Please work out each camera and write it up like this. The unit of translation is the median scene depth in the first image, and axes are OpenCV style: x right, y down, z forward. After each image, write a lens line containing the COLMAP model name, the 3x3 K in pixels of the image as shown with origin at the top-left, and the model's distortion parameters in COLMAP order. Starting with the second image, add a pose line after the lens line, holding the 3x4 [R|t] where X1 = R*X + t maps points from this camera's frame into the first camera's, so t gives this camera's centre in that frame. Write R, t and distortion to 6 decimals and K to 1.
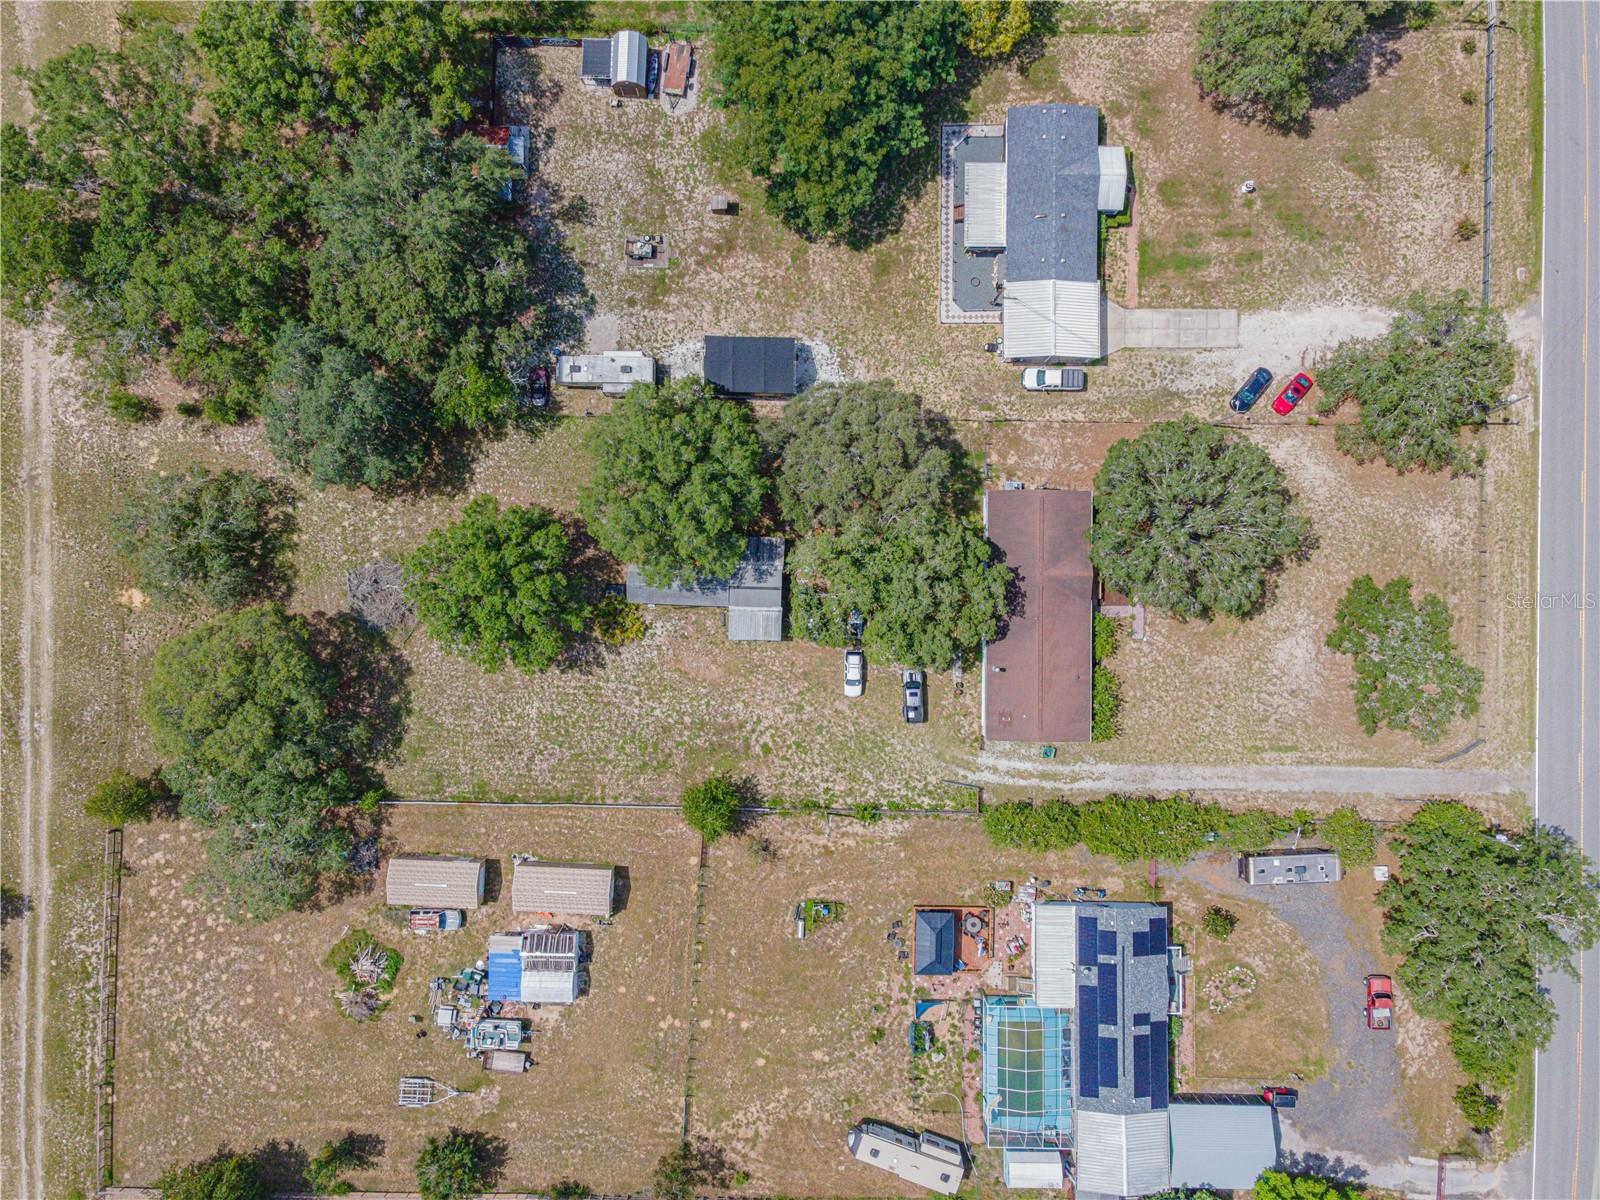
lens RADIAL K [[1162.1, 0, 795.3], [0, 1162.1, 599.6], [0, 0, 1]] dist [0.007699, 0.075324]
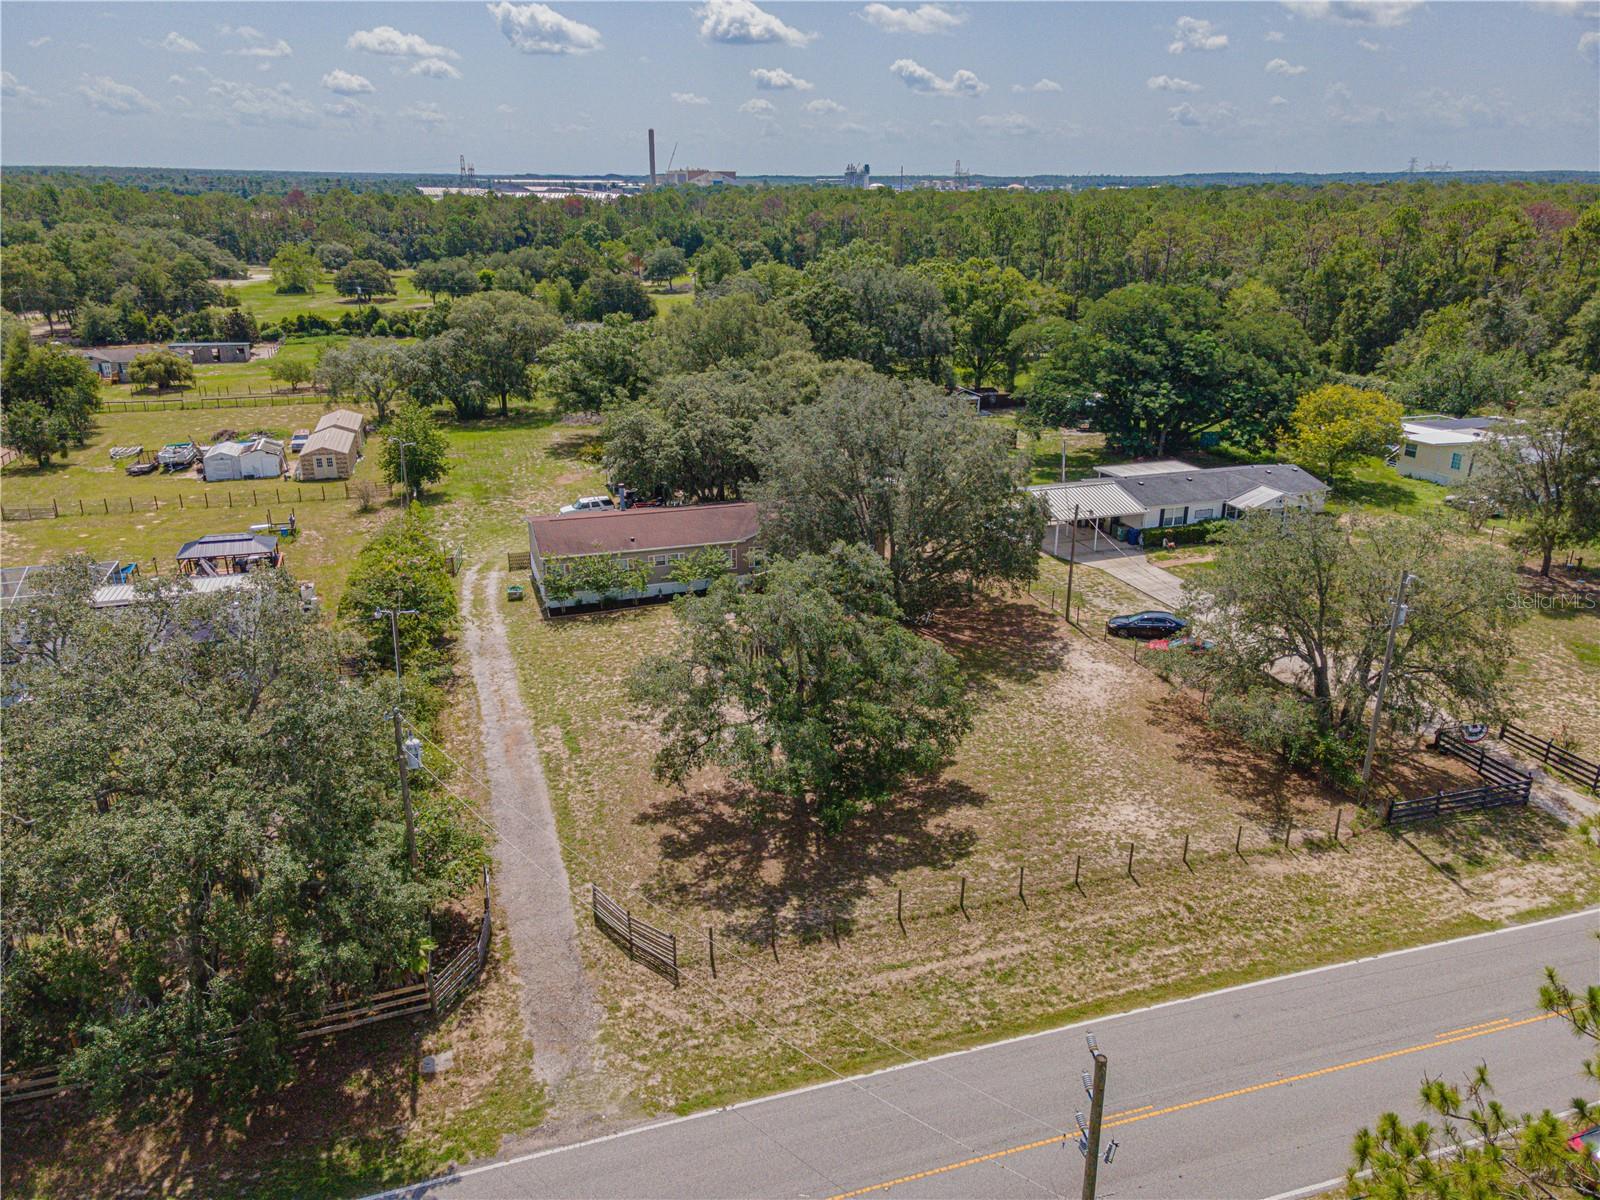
lens RADIAL K [[1162.1, 0, 795.3], [0, 1162.1, 599.6], [0, 0, 1]] dist [0.007699, 0.075324]
pose [[0.315077, 0.328932, -0.890242, 0.868524], [-0.949022, 0.118245, -0.292191, 0.174376], [0.009156, 0.936922, 0.349420, 0.766392]]
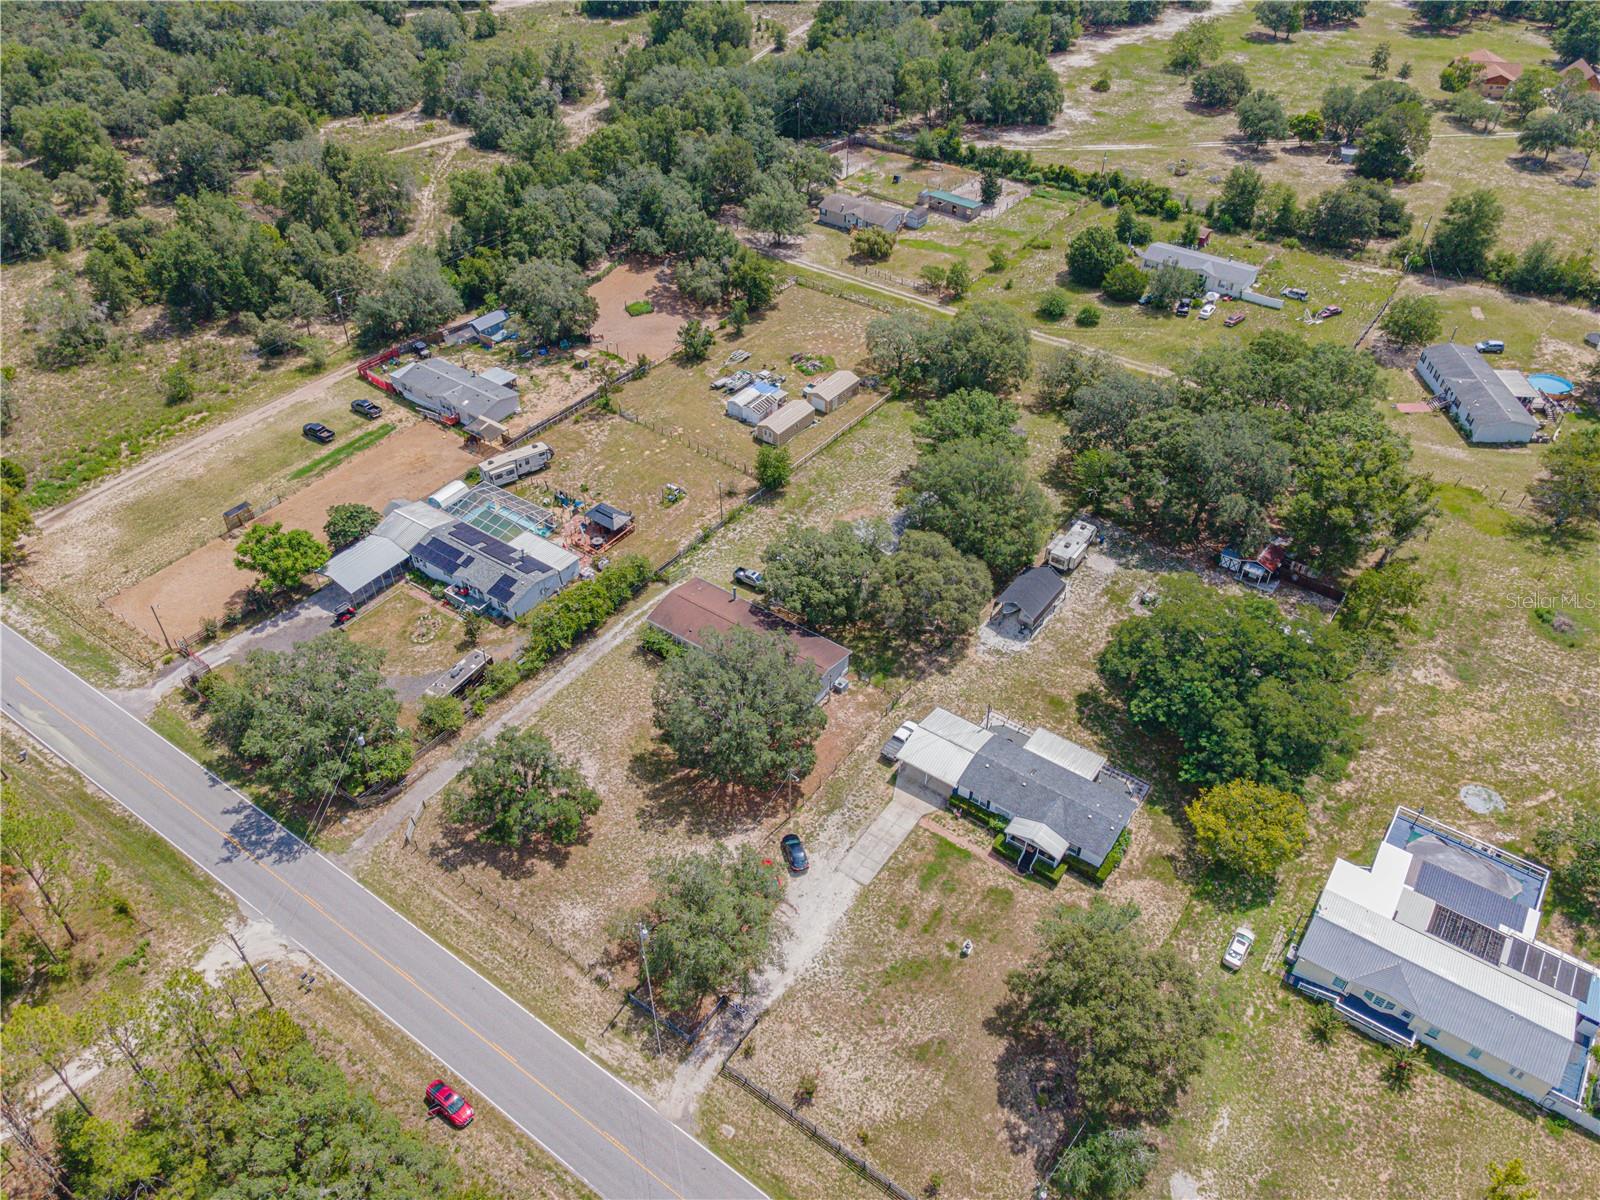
lens RADIAL K [[1166.2, 0, 793.9], [0, 1166.2, 589.6], [0, 0, 1]] dist [0.026437, 0.045983]
pose [[-0.574470, 0.535833, -0.618763, 0.912239], [-0.818412, -0.363446, 0.445094, -0.558941], [0.013609, 0.762096, 0.647321, 0.134949]]
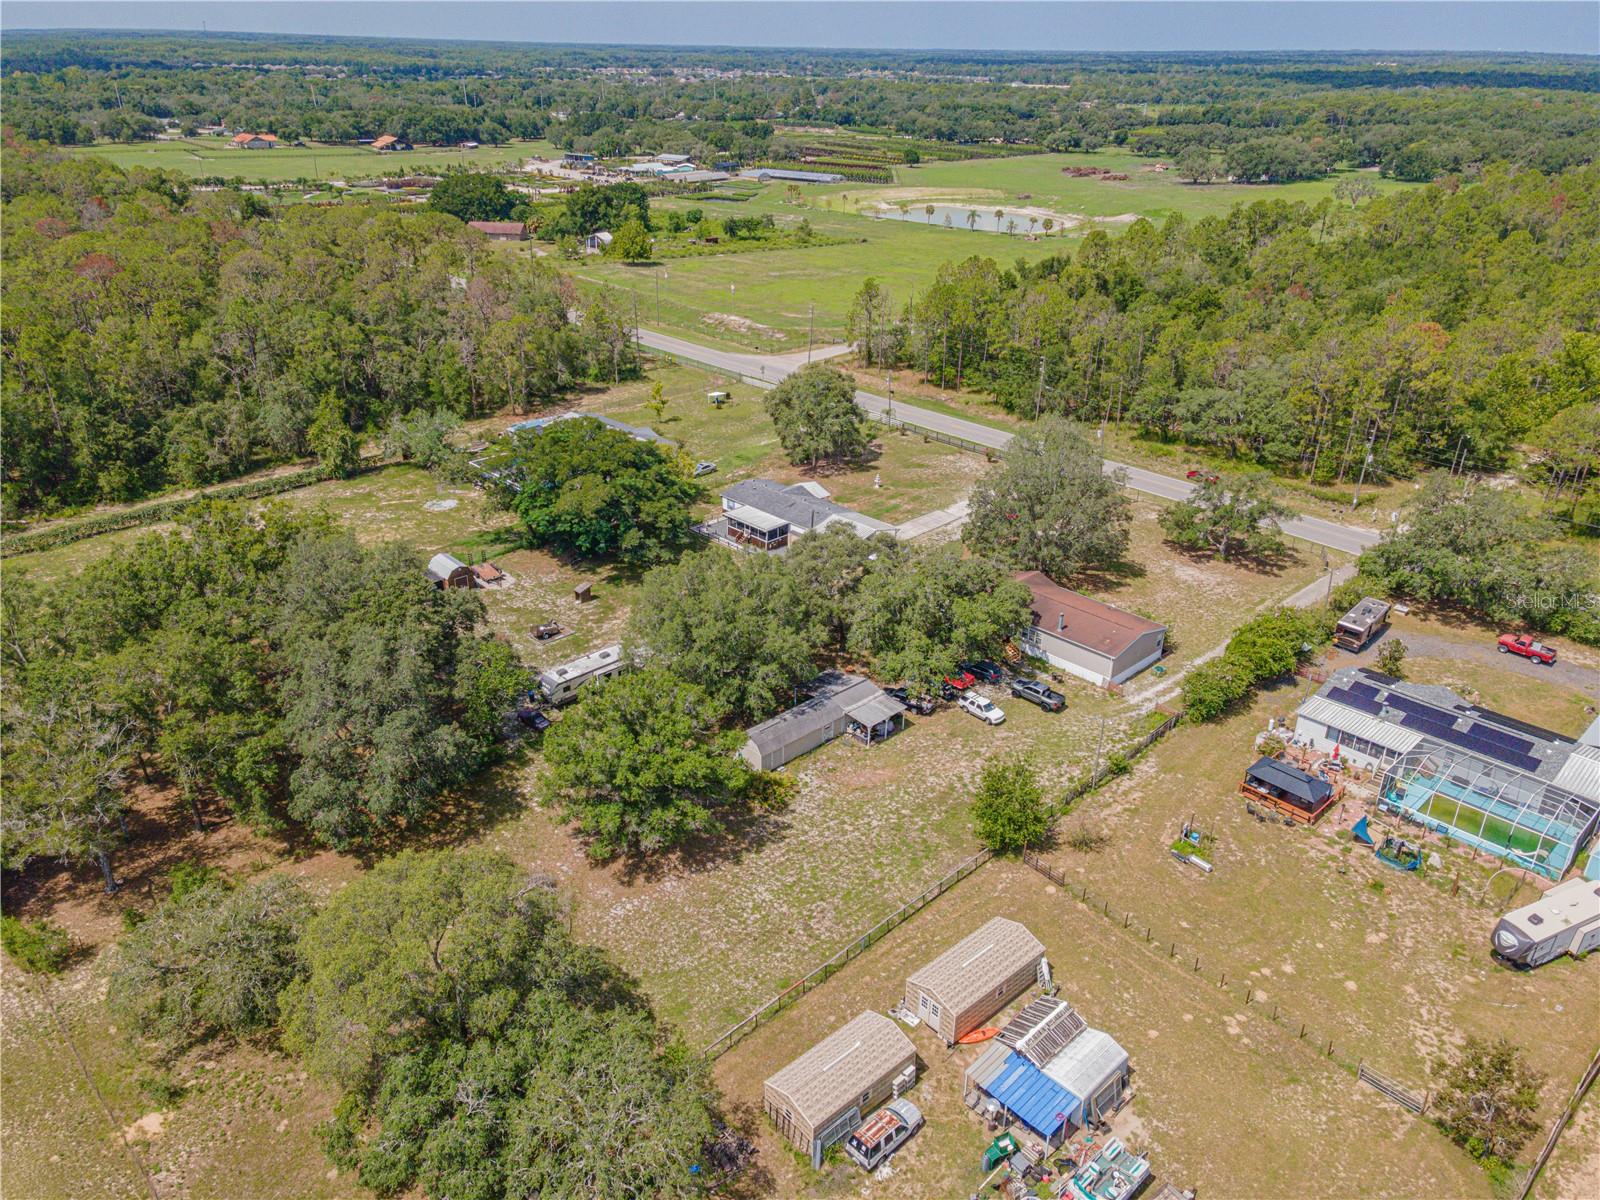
lens RADIAL K [[1166.2, 0, 793.9], [0, 1166.2, 589.6], [0, 0, 1]] dist [0.026437, 0.045983]
pose [[0.713042, -0.286012, 0.640132, -0.653579], [0.700698, 0.322424, -0.636447, 0.539575], [-0.024362, 0.902353, 0.430310, 0.495220]]
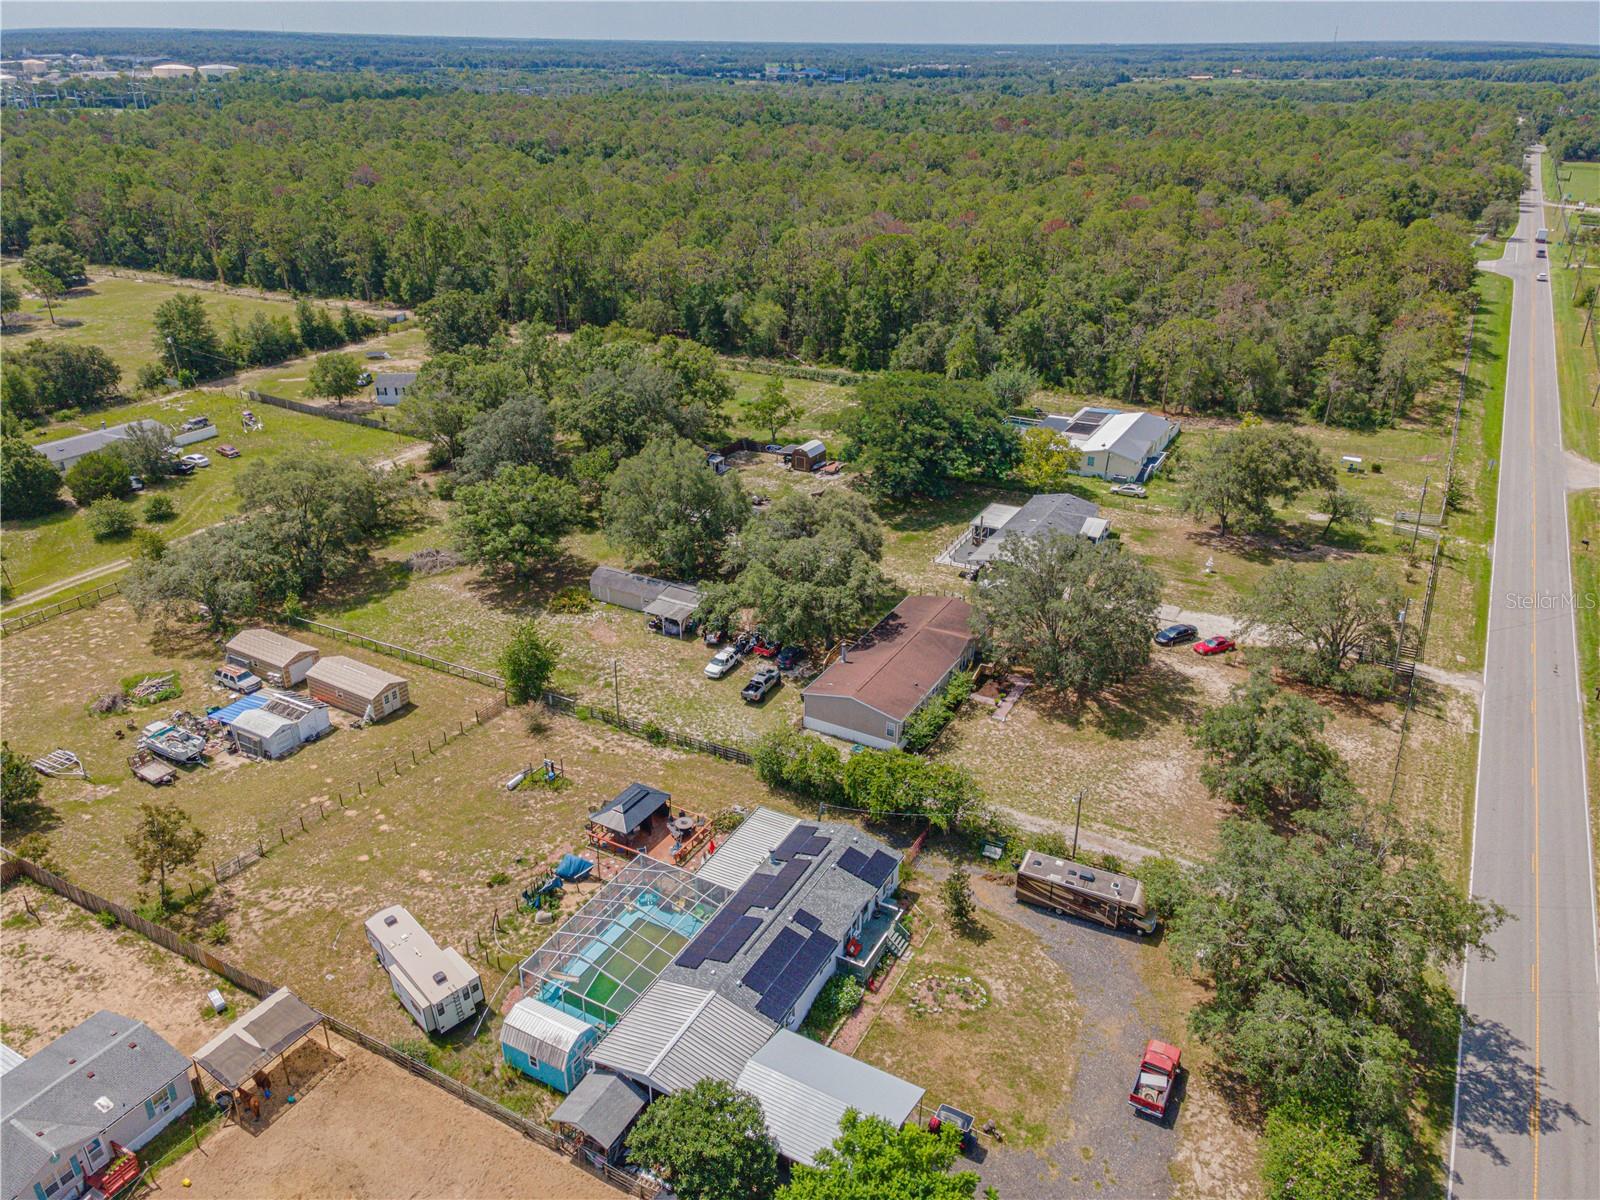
lens RADIAL K [[1166.2, 0, 793.9], [0, 1166.2, 589.6], [0, 0, 1]] dist [0.026437, 0.045983]
pose [[0.876818, 0.213910, -0.430620, 0.534736], [-0.480806, 0.382484, -0.789007, 0.820553], [-0.004071, 0.898860, 0.438218, 0.488127]]
